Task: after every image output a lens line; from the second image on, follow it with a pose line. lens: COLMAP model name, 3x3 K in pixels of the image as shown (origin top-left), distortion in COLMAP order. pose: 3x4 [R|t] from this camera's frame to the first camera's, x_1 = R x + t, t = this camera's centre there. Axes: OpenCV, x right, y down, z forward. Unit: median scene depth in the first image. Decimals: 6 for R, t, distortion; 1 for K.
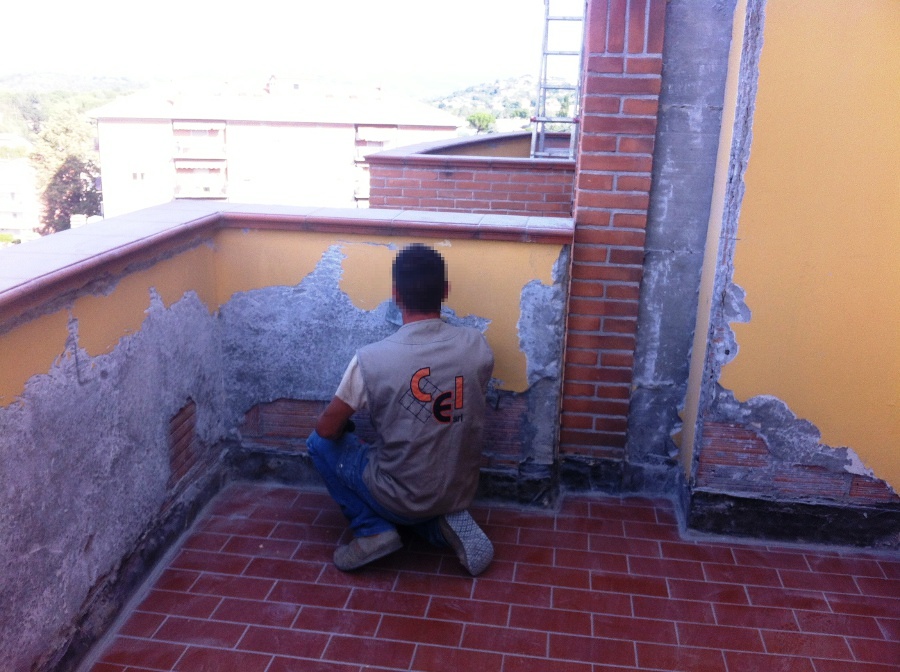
lens RADIAL K [[854.7, 0, 454.9], [0, 854.7, 342.6], [0, 0, 1]] dist [0.146549, -0.425642]
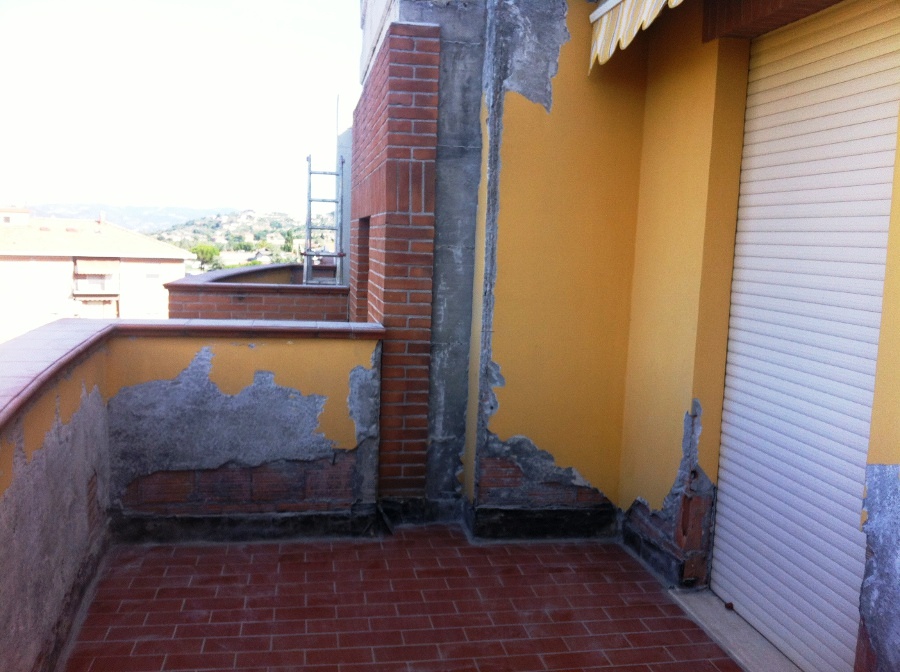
lens RADIAL K [[854.7, 0, 454.9], [0, 854.7, 342.6], [0, 0, 1]] dist [0.146549, -0.425642]
pose [[0.951574, -0.033036, 0.305640, -0.177876], [0.078050, 0.987595, -0.136252, 0.089424], [-0.297348, 0.153509, 0.942348, -0.357955]]
